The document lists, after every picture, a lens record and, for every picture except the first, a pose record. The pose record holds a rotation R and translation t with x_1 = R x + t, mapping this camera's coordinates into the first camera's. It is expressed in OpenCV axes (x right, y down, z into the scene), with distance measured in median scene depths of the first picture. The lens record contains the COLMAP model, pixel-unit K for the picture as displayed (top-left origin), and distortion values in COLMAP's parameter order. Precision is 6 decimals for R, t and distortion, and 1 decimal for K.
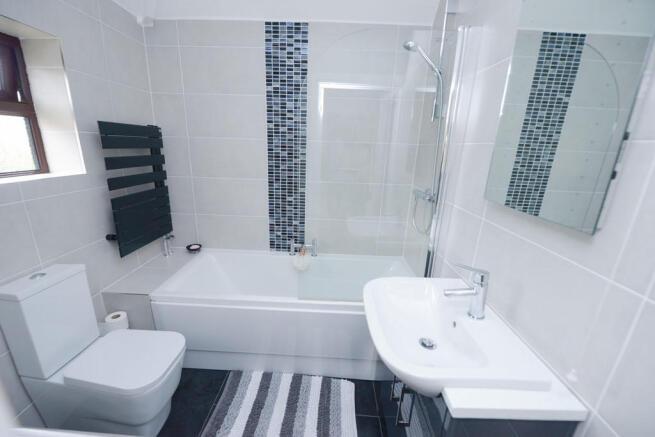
lens RADIAL K [[262.8, 0, 324.2], [0, 262.8, 221.7], [0, 0, 1]] dist [-0.013746, 0.000006]
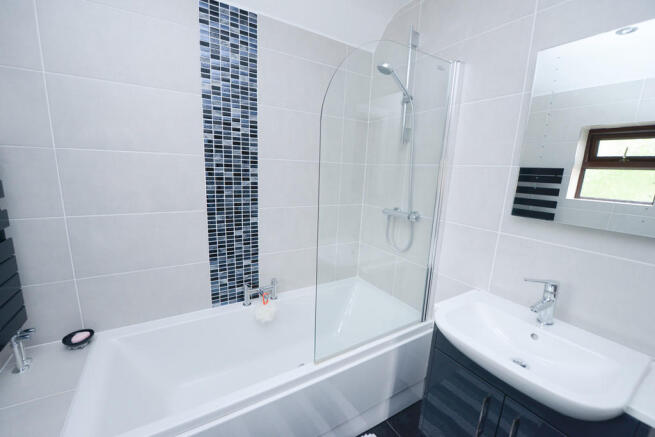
lens RADIAL K [[262.8, 0, 324.2], [0, 262.8, 221.7], [0, 0, 1]] dist [-0.013746, 0.000006]
pose [[0.845493, -0.106537, 0.523252, -0.329240], [0.135770, 0.990582, -0.017695, -0.074972], [-0.516439, 0.086003, 0.851994, 0.228869]]
